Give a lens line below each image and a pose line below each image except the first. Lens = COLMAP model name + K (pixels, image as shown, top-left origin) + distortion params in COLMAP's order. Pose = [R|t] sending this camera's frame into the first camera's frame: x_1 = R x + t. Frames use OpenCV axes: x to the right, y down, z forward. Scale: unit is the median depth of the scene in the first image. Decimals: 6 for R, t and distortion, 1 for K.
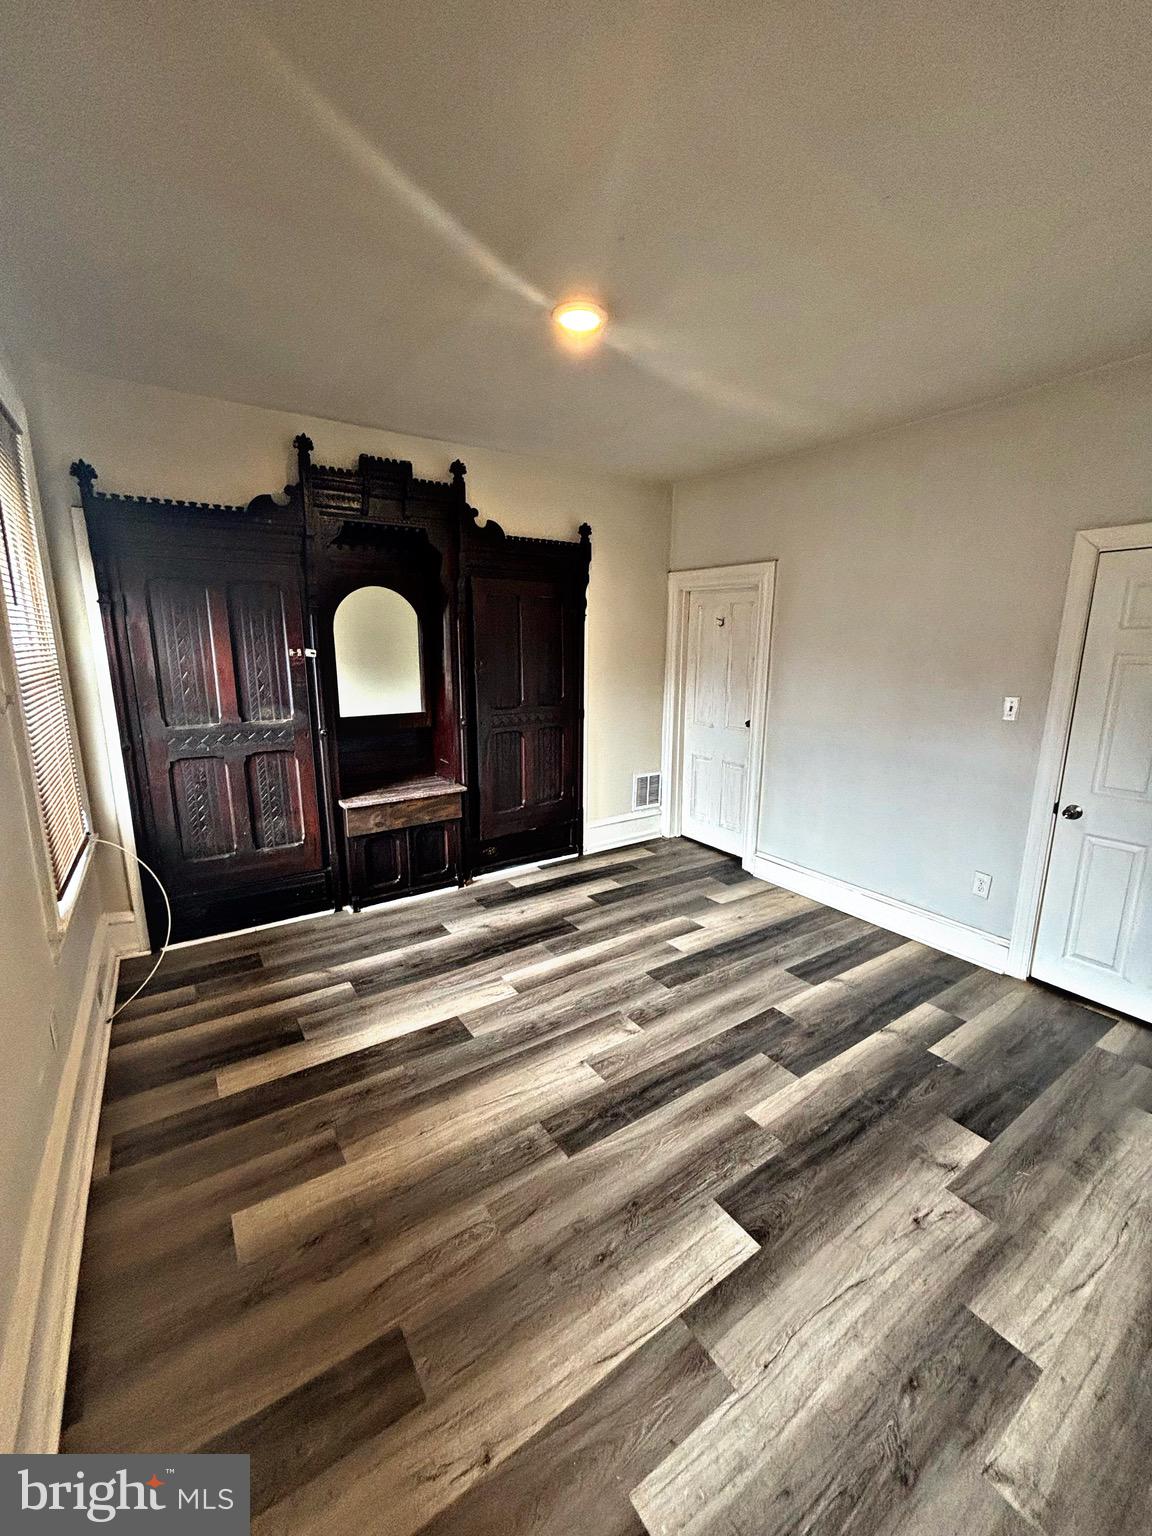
lens RADIAL K [[618.4, 0, 576.6], [0, 618.4, 763.6], [0, 0, 1]] dist [-0.000068, 0.000312]
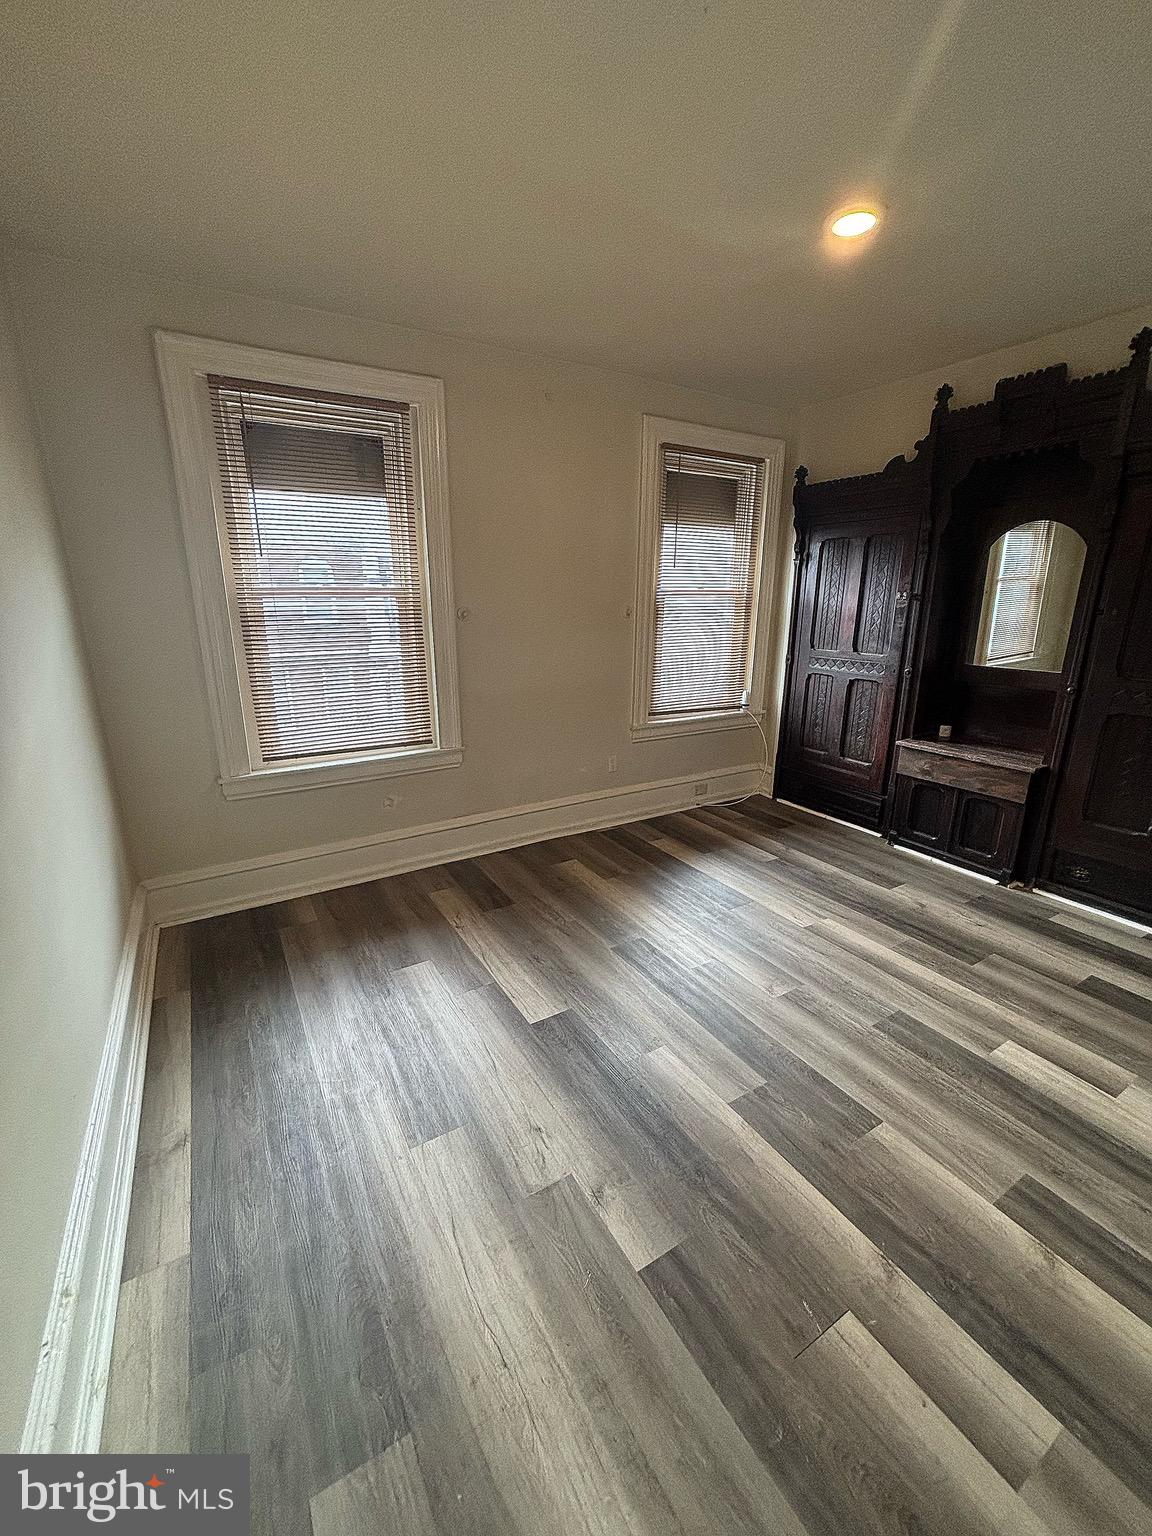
lens RADIAL K [[618.4, 0, 575.5], [0, 618.4, 763.4], [0, 0, 1]] dist [-0.000068, 0.000312]
pose [[-0.048309, 0.263222, -0.963525, 0.774690], [-0.200943, 0.942368, 0.267517, -0.080224], [0.978411, 0.206537, 0.007368, 0.511623]]
